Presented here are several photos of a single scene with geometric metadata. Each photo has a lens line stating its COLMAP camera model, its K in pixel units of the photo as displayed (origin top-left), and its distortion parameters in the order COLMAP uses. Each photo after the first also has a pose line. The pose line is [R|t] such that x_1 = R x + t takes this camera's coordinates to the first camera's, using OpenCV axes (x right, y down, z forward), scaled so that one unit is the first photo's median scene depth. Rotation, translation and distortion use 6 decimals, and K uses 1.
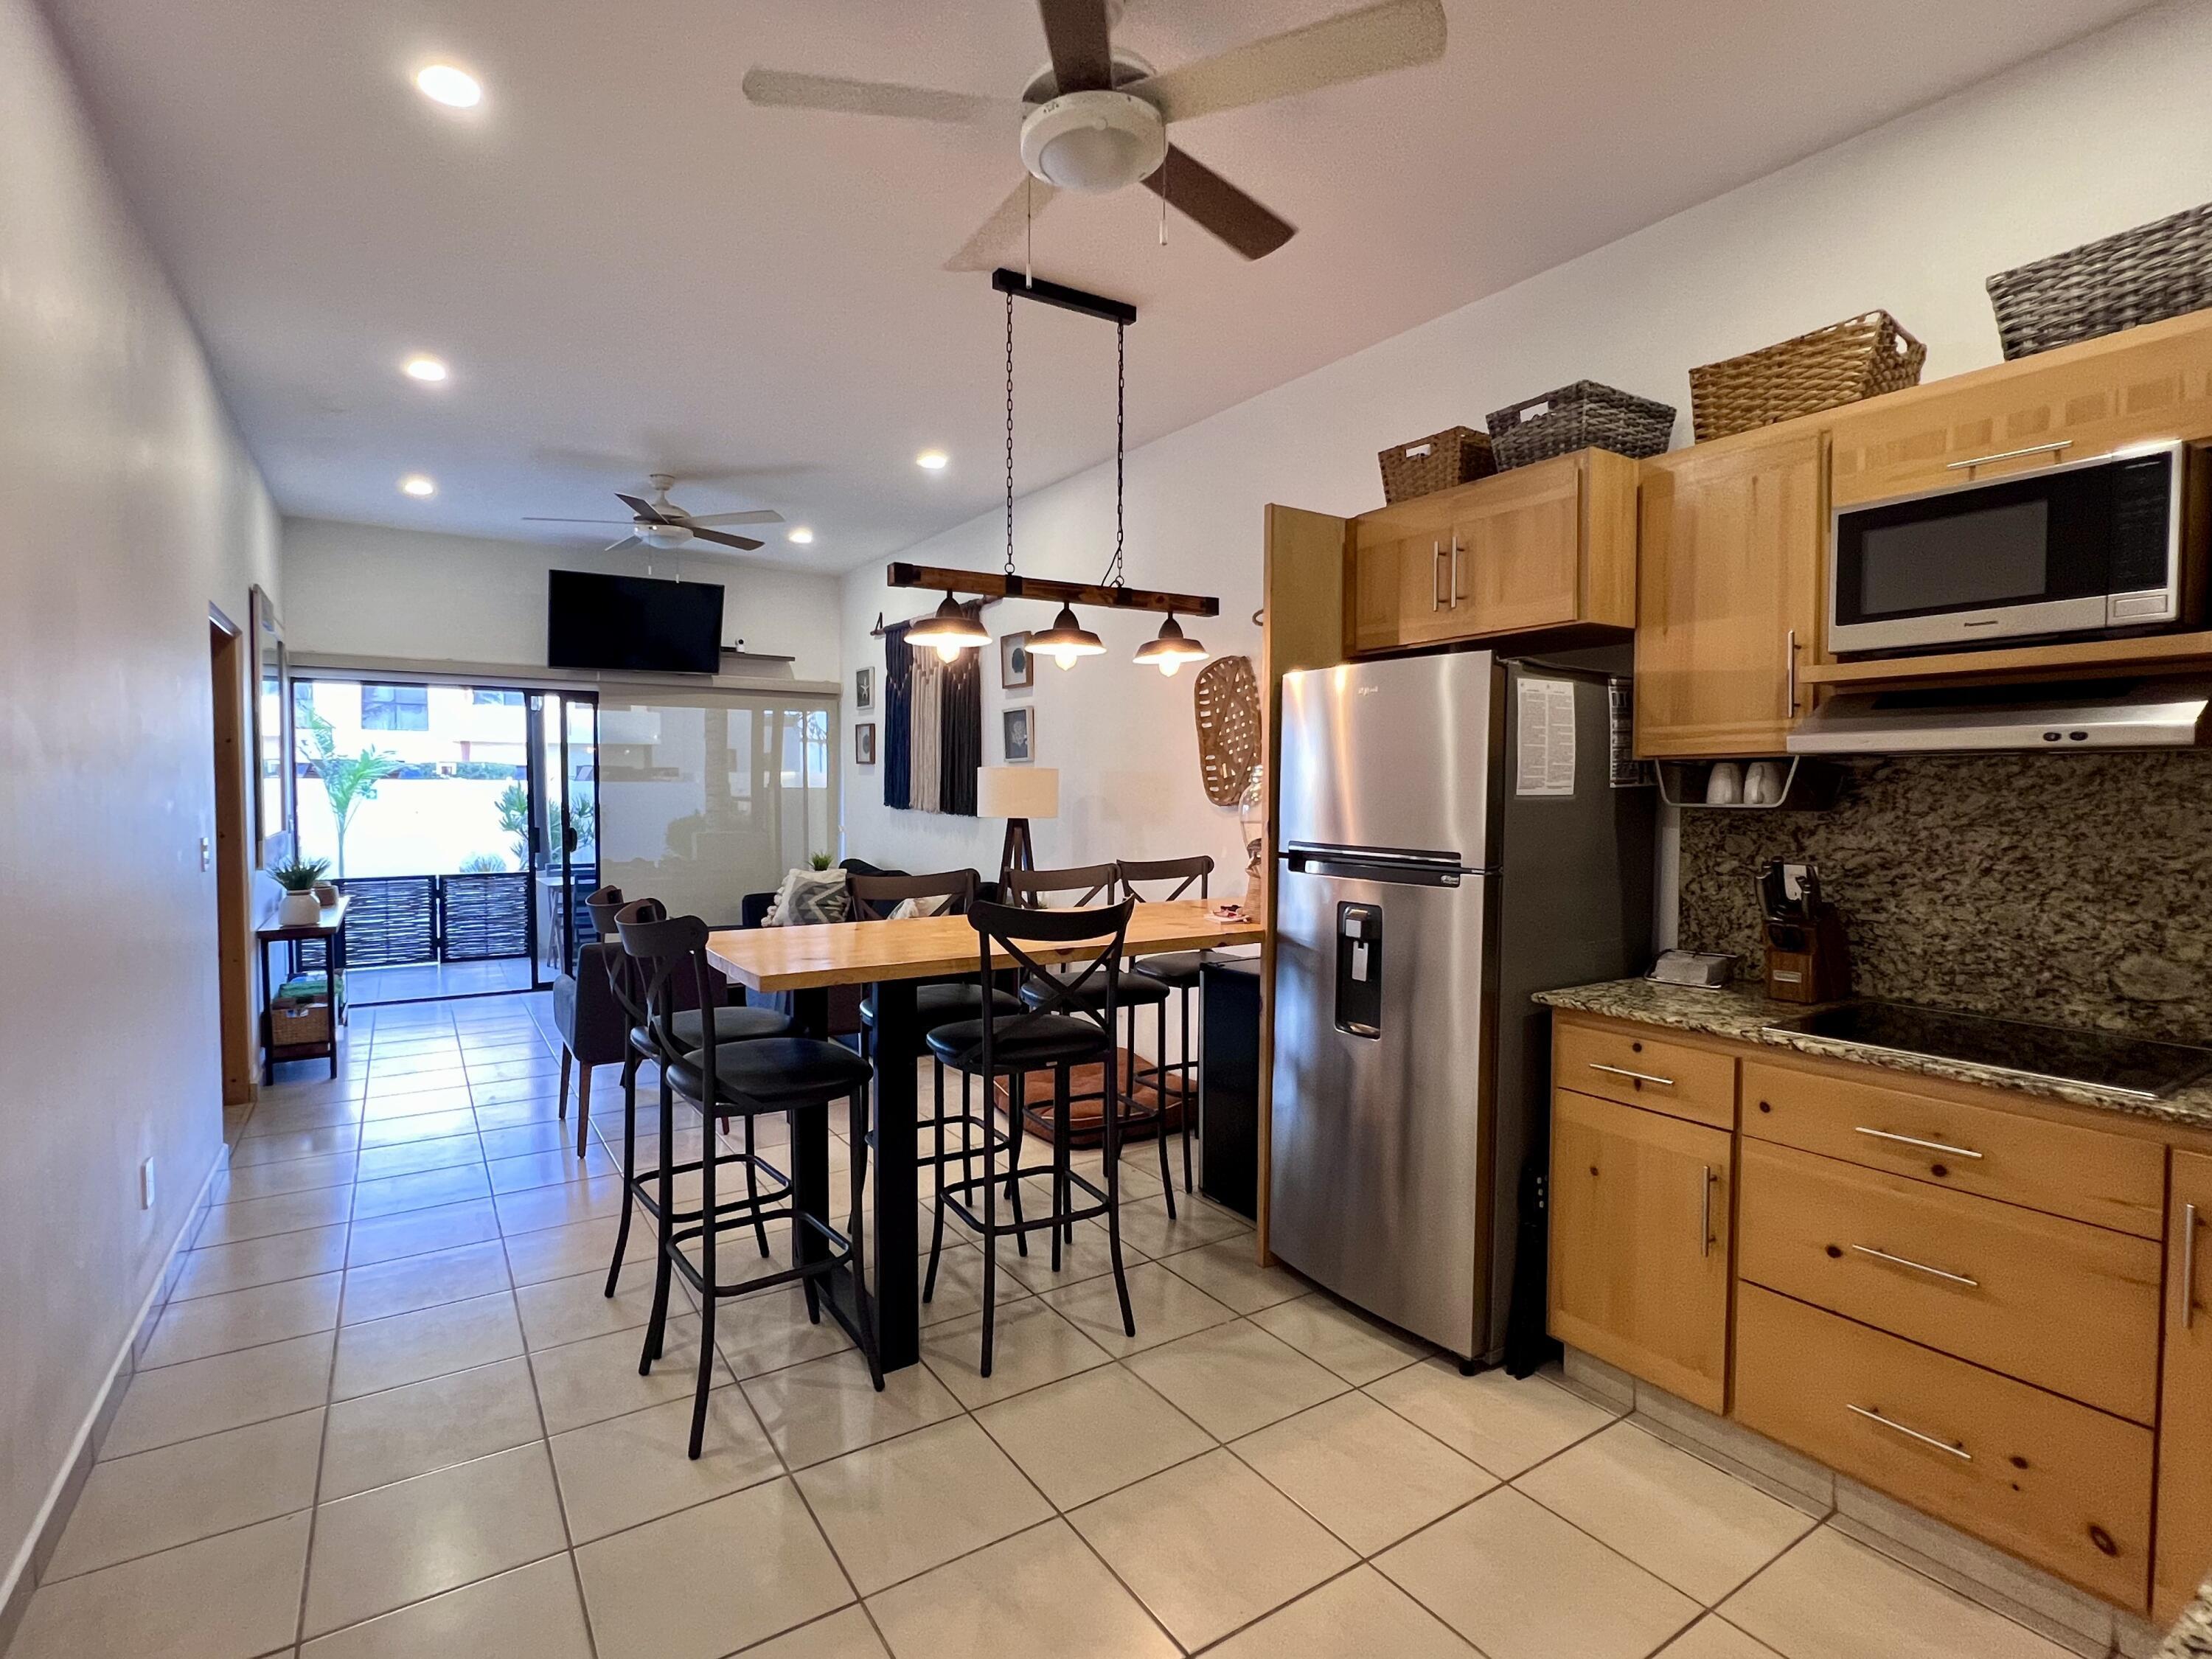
lens RADIAL K [[1074.3, 0, 1094.3], [0, 1074.3, 827.5], [0, 0, 1]] dist [-0.001471, -0.000137]
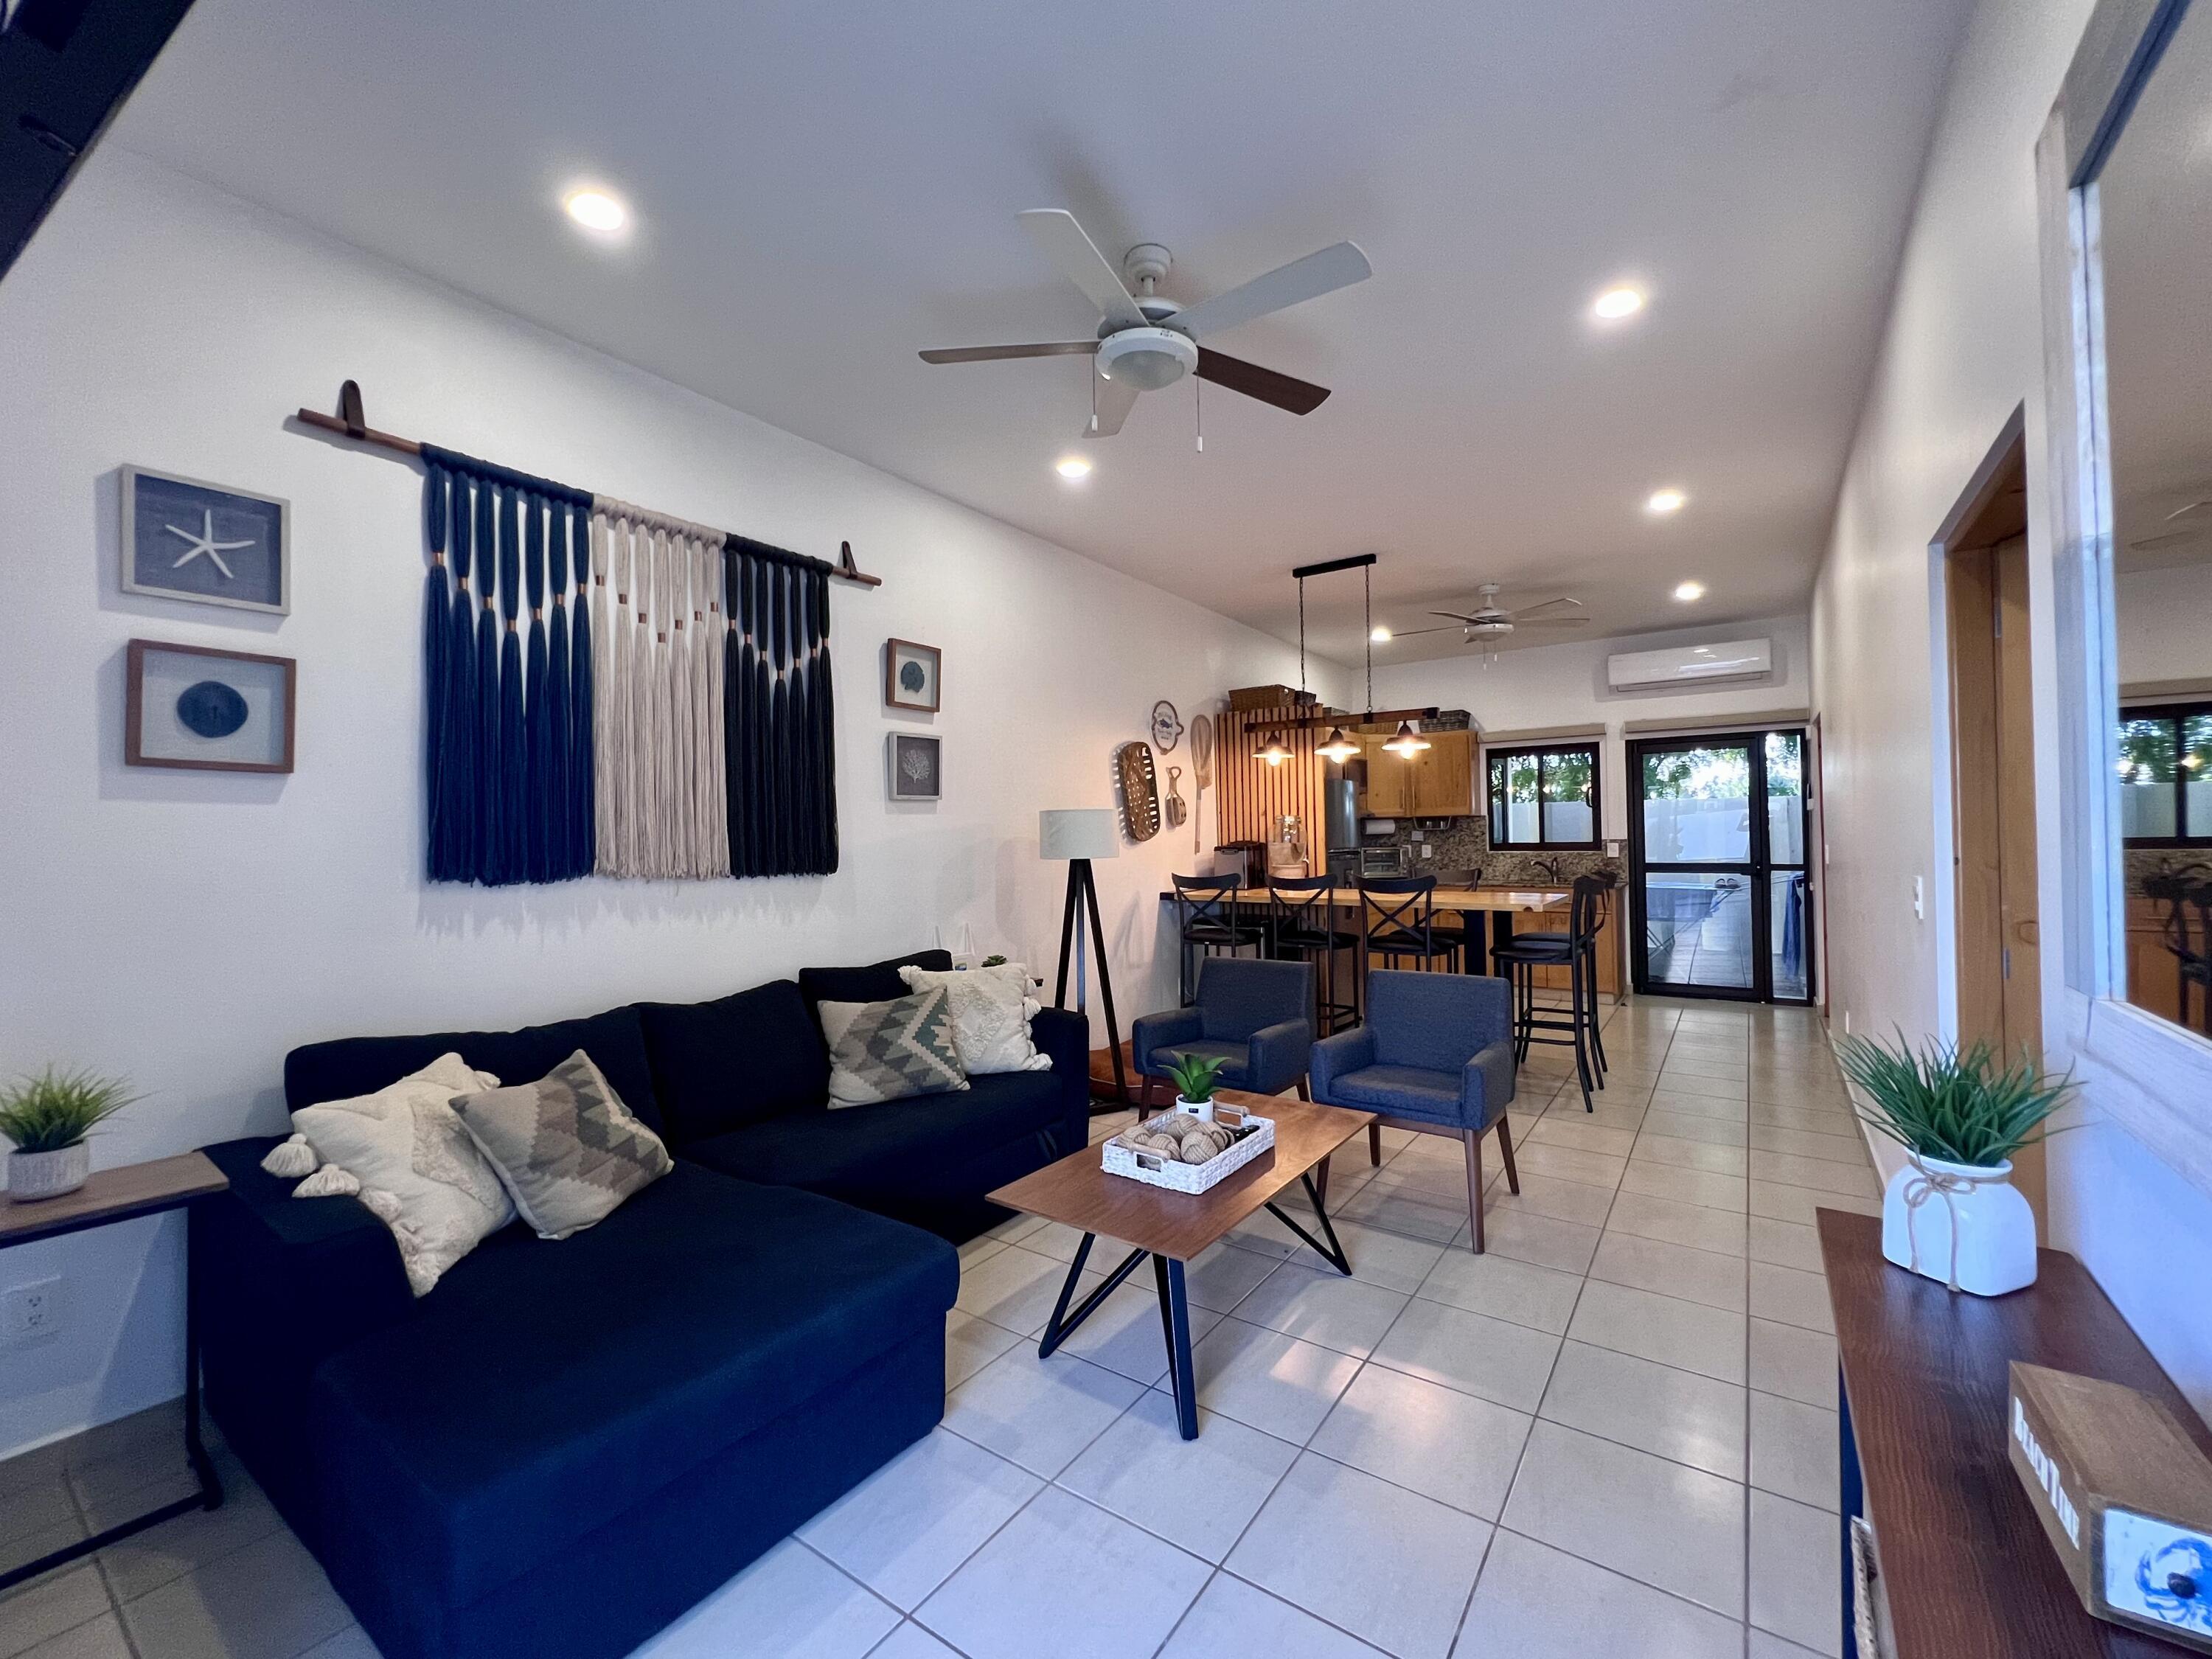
lens RADIAL K [[906.9, 0, 1094.2], [0, 906.9, 825.1], [0, 0, 1]] dist [-0.001884, -0.000077]
pose [[-0.367354, 0.004067, 0.930072, -1.701870], [0.042554, 0.999017, 0.012439, -0.100082], [-0.929107, 0.044148, -0.367165, 2.514801]]
